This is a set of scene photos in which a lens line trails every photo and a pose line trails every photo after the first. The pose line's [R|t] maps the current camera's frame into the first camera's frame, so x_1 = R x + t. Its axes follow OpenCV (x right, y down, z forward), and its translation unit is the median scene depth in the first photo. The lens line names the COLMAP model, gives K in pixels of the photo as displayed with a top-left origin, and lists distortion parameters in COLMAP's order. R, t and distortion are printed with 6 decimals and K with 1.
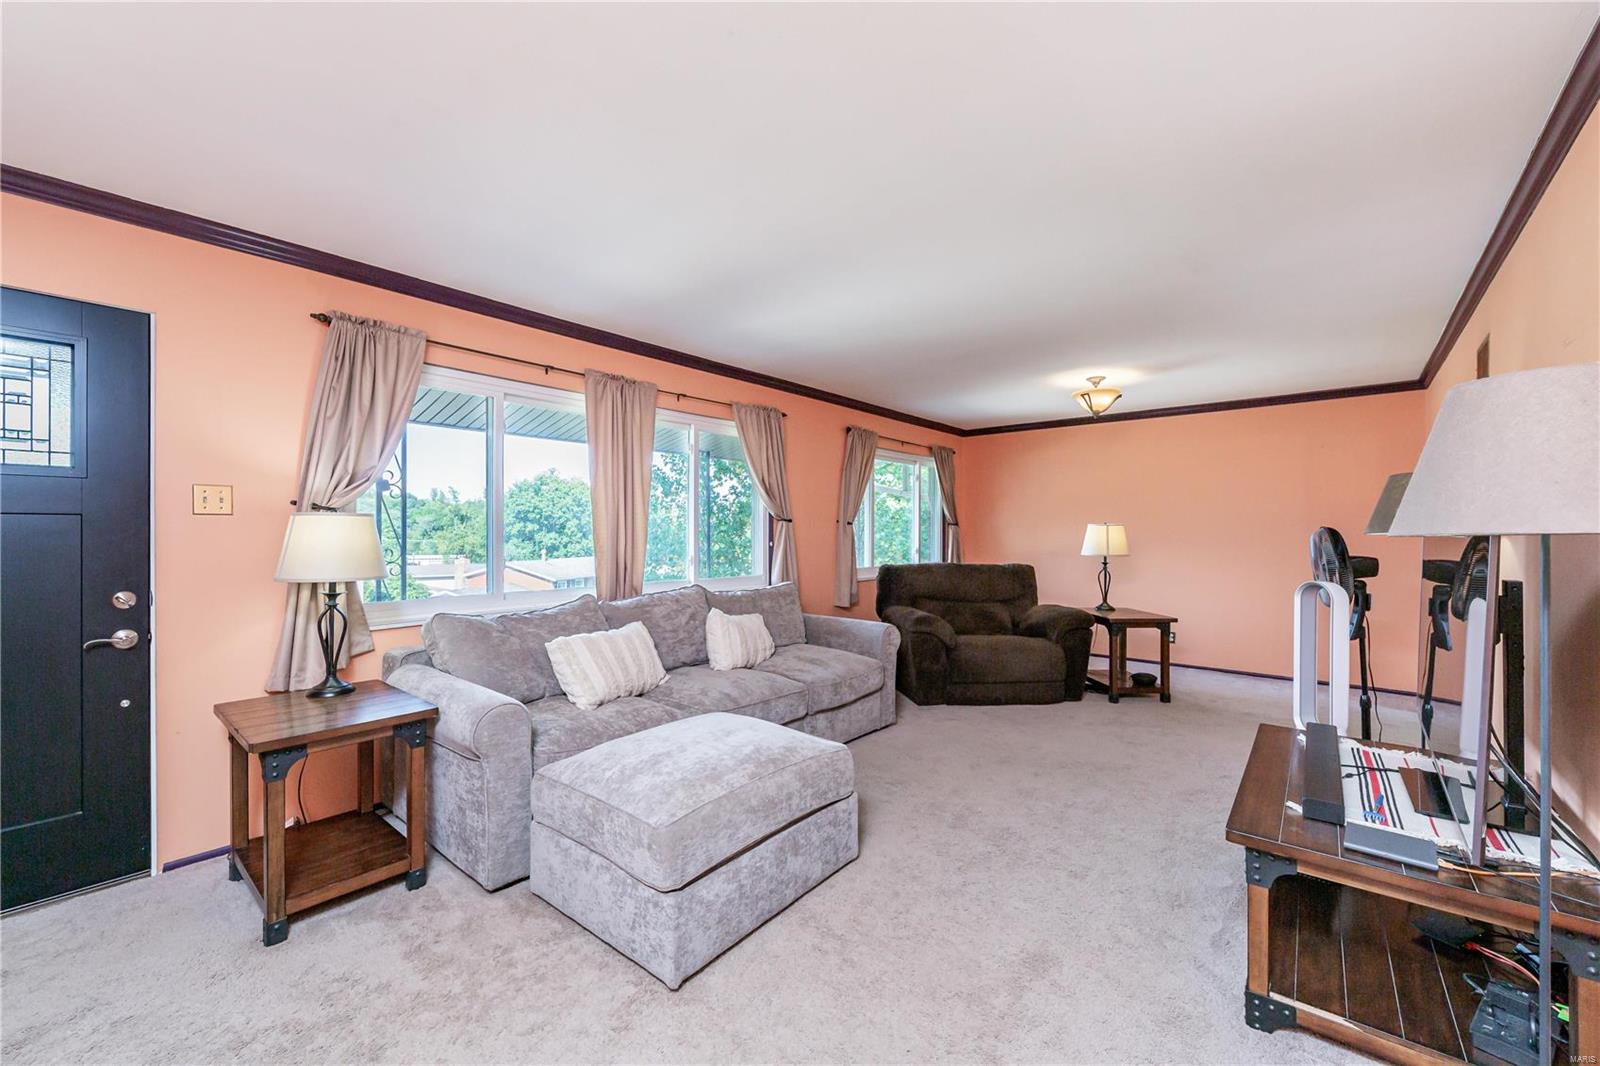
lens RADIAL K [[632.7, 0, 794.3], [0, 632.7, 544.1], [0, 0, 1]] dist [-0.002937, -0.002036]
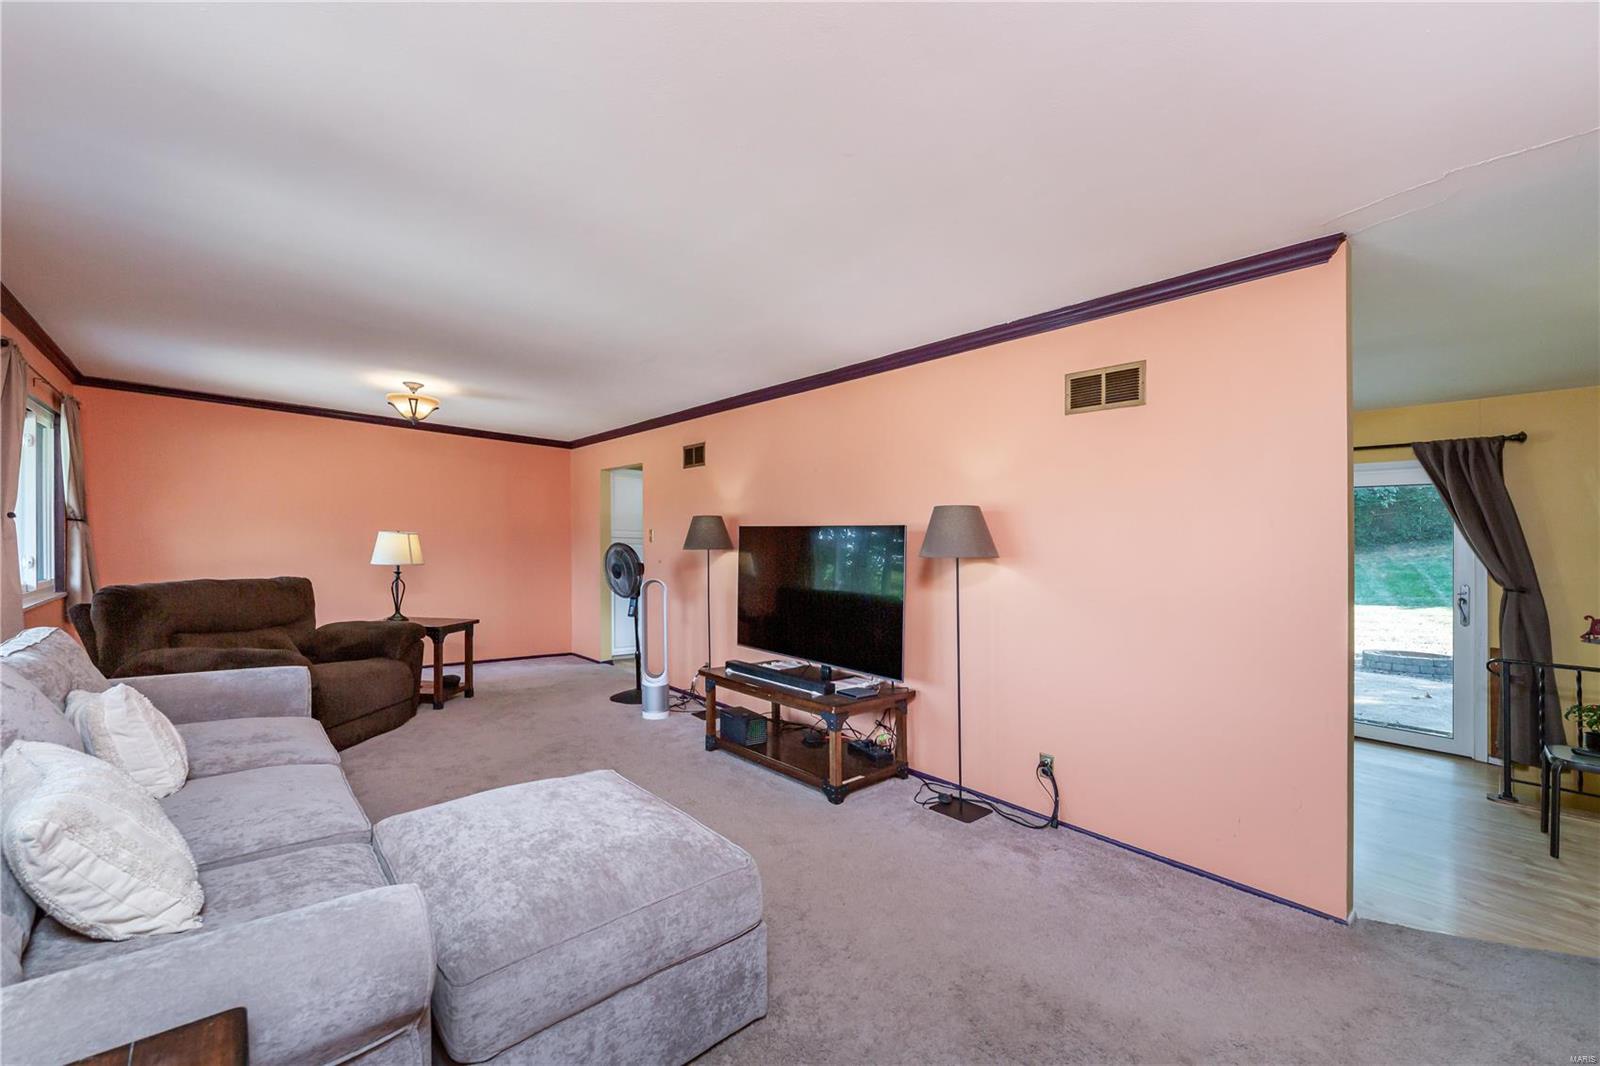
lens RADIAL K [[632.7, 0, 801.0], [0, 632.7, 547.5], [0, 0, 1]] dist [-0.002937, -0.002036]
pose [[0.120933, 0.004476, 0.992651, -0.428295], [-0.007202, 0.999967, -0.003632, -0.010220], [-0.992635, -0.006710, 0.120961, 0.295520]]
